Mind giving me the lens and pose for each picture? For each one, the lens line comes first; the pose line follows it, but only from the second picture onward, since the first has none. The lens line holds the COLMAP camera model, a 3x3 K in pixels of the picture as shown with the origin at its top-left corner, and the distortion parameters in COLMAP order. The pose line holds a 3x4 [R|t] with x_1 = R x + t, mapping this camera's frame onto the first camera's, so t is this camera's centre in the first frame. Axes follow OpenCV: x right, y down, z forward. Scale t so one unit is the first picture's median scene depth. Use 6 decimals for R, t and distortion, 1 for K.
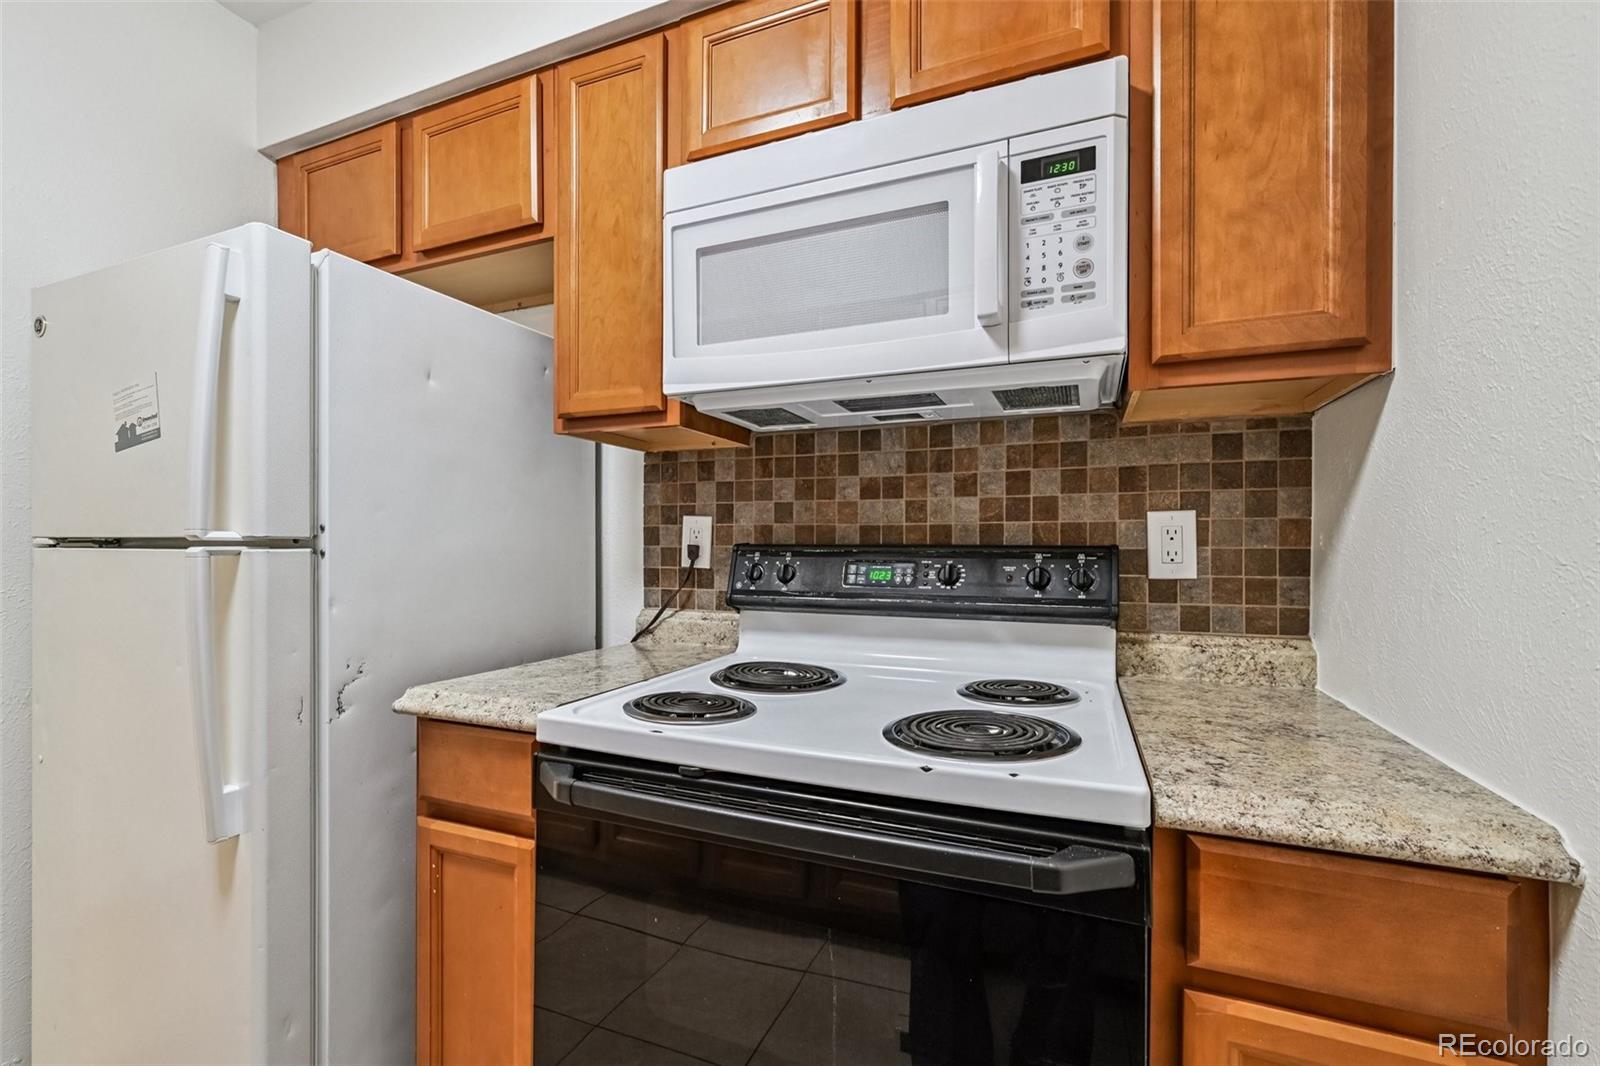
lens RADIAL K [[654.6, 0, 804.0], [0, 654.6, 543.2], [0, 0, 1]] dist [0.000431, 0.000061]
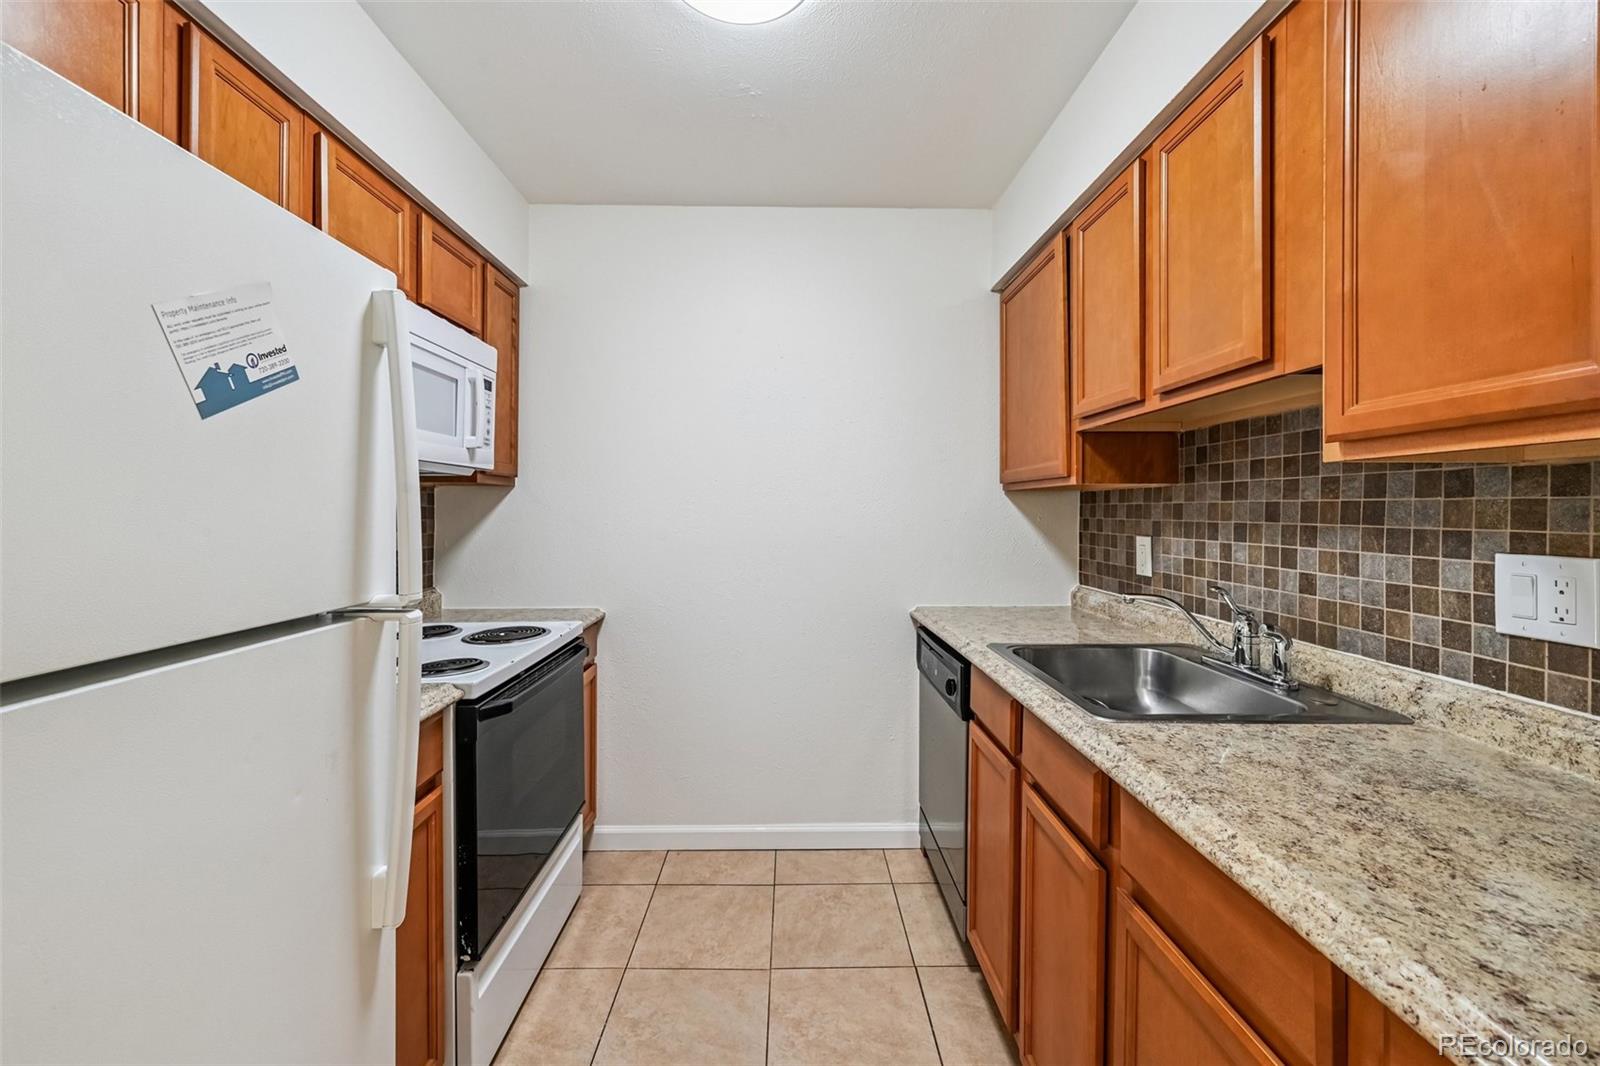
lens RADIAL K [[654.6, 0, 806.3], [0, 654.6, 493.7], [0, 0, 1]] dist [-0.000746, 0.000026]
pose [[-0.401154, 0.018533, 0.915823, -1.533477], [-0.001505, 0.999781, -0.020891, -0.111347], [-0.916010, -0.009759, -0.401038, 0.641536]]
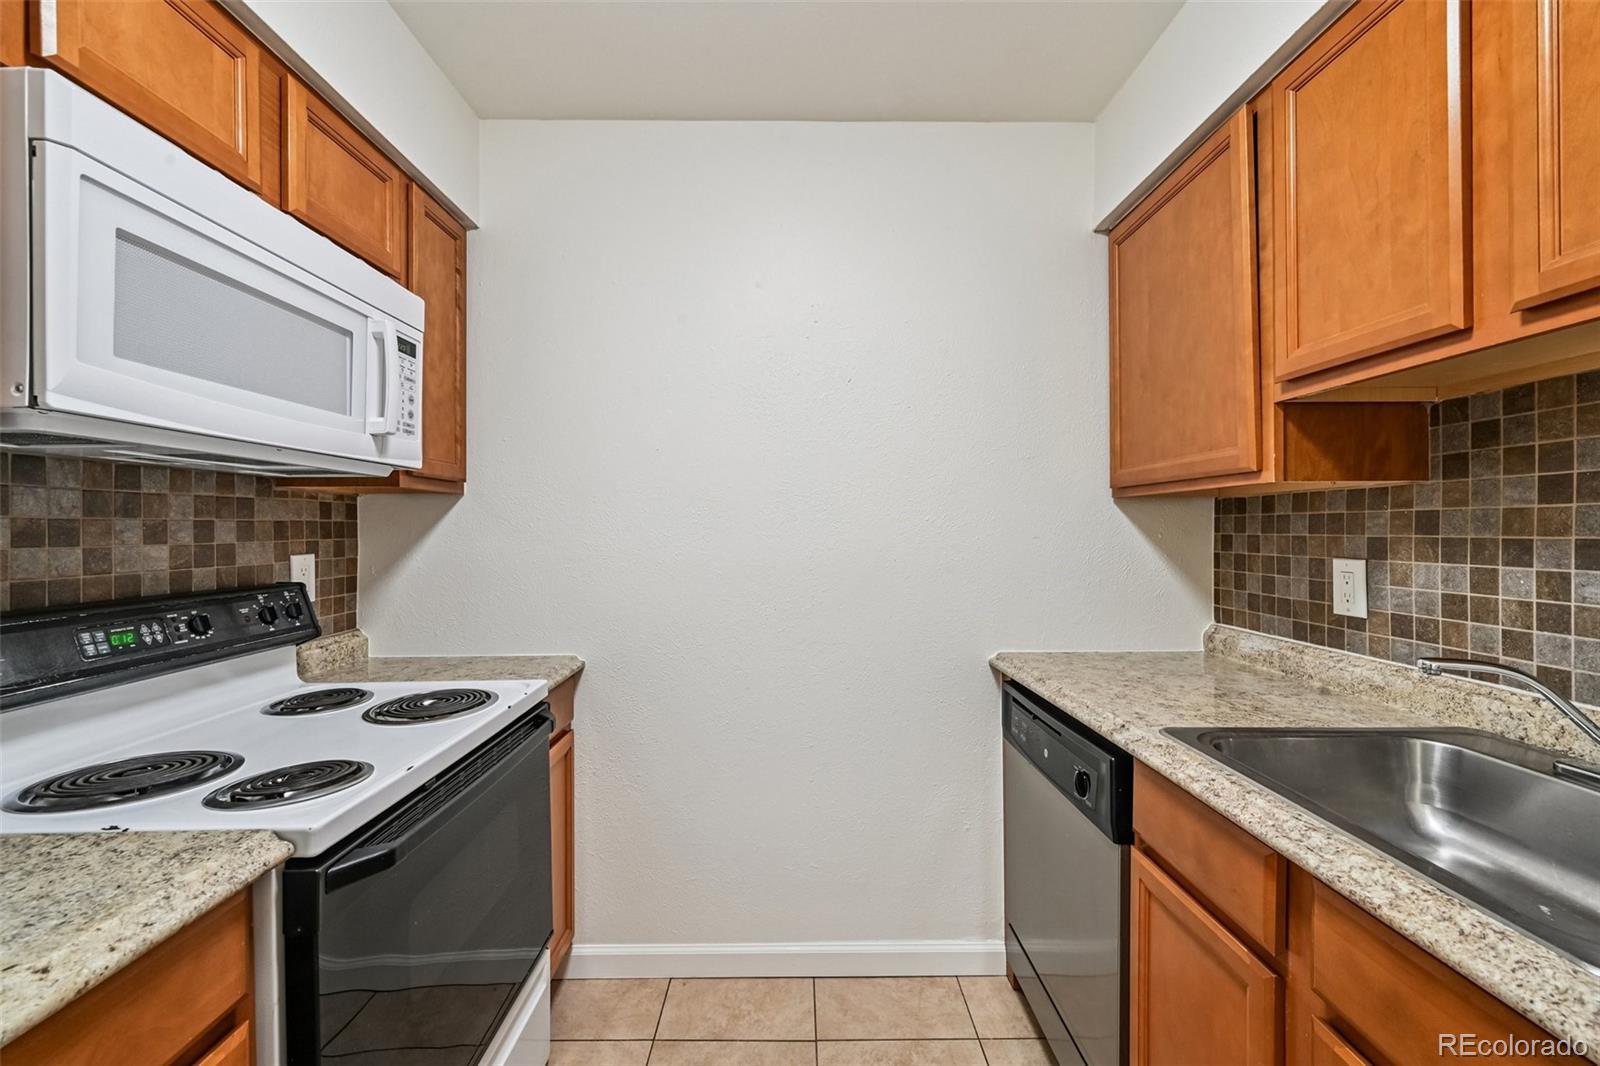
lens RADIAL K [[652.8, 0, 800.9], [0, 652.8, 528.6], [0, 0, 1]] dist [0.000565, 0.000306]
pose [[-0.385043, -0.001999, 0.922896, -1.045057], [0.002382, 0.999992, 0.003159, -0.099139], [-0.922896, 0.003414, -0.385035, 0.521942]]
